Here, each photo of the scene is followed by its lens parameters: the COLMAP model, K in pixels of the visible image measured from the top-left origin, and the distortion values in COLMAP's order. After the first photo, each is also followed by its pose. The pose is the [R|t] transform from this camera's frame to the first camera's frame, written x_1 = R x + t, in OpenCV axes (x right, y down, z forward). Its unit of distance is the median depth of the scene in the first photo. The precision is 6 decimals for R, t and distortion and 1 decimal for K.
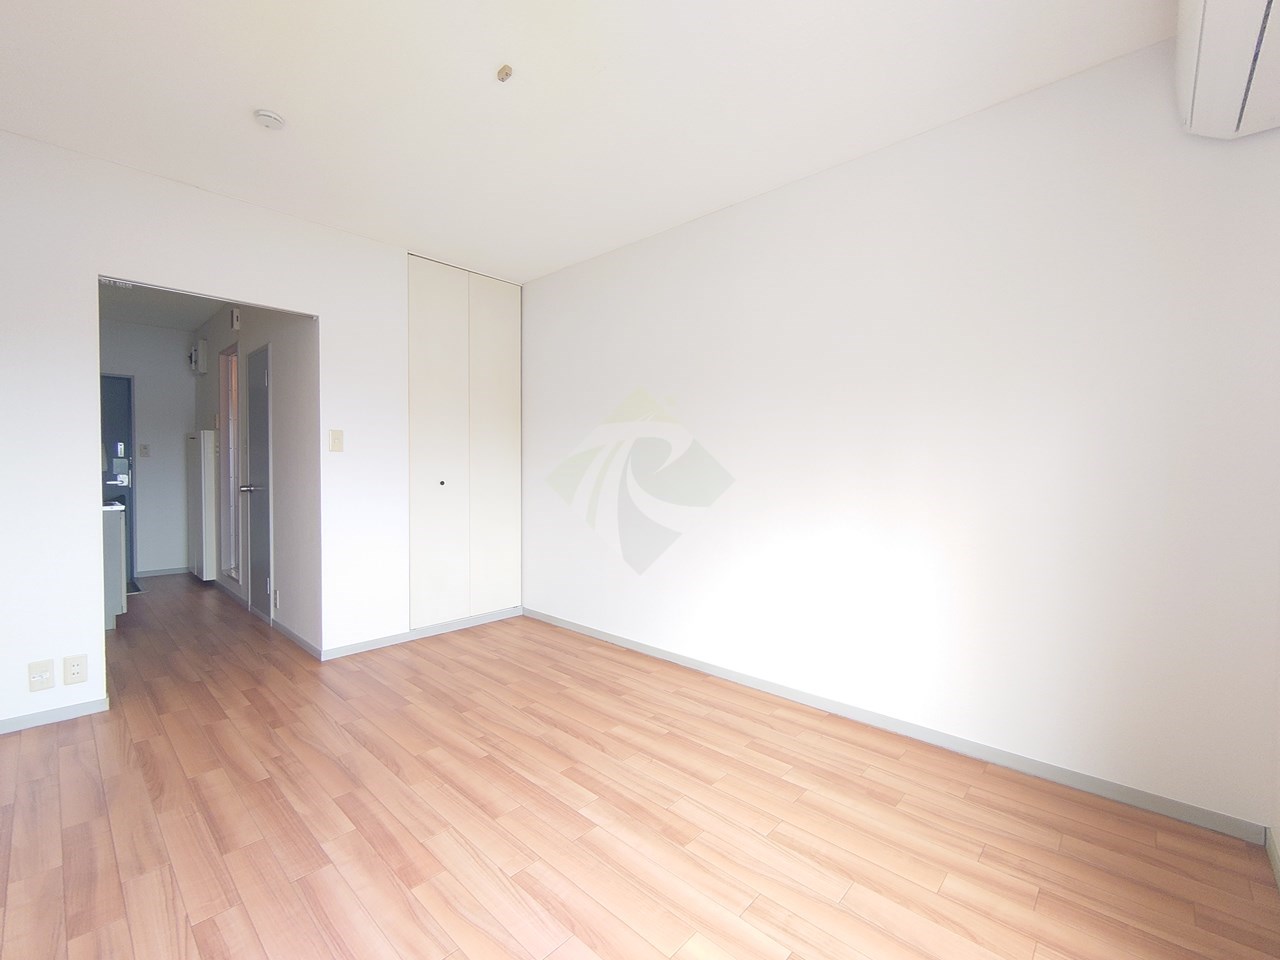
lens RADIAL K [[545.2, 0, 648.4], [0, 545.2, 475.0], [0, 0, 1]] dist [-0.005834, -0.001663]
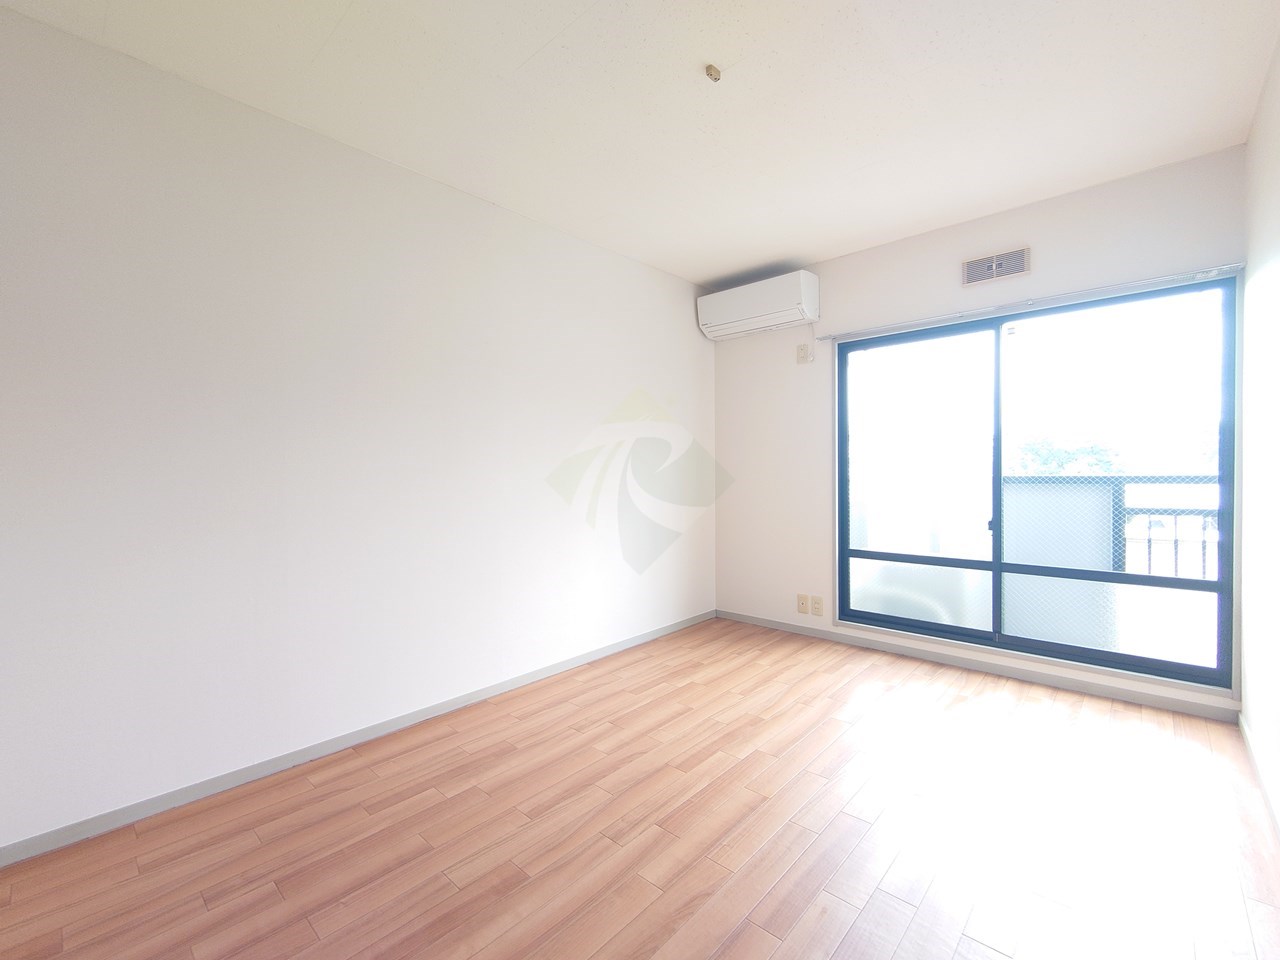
lens RADIAL K [[545.2, 0, 648.4], [0, 545.2, 475.0], [0, 0, 1]] dist [-0.005834, -0.001663]
pose [[0.000472, -0.014011, 0.999902, -1.031336], [0.024689, 0.999597, 0.013995, -0.018508], [-0.999695, 0.024680, 0.000818, 0.936062]]
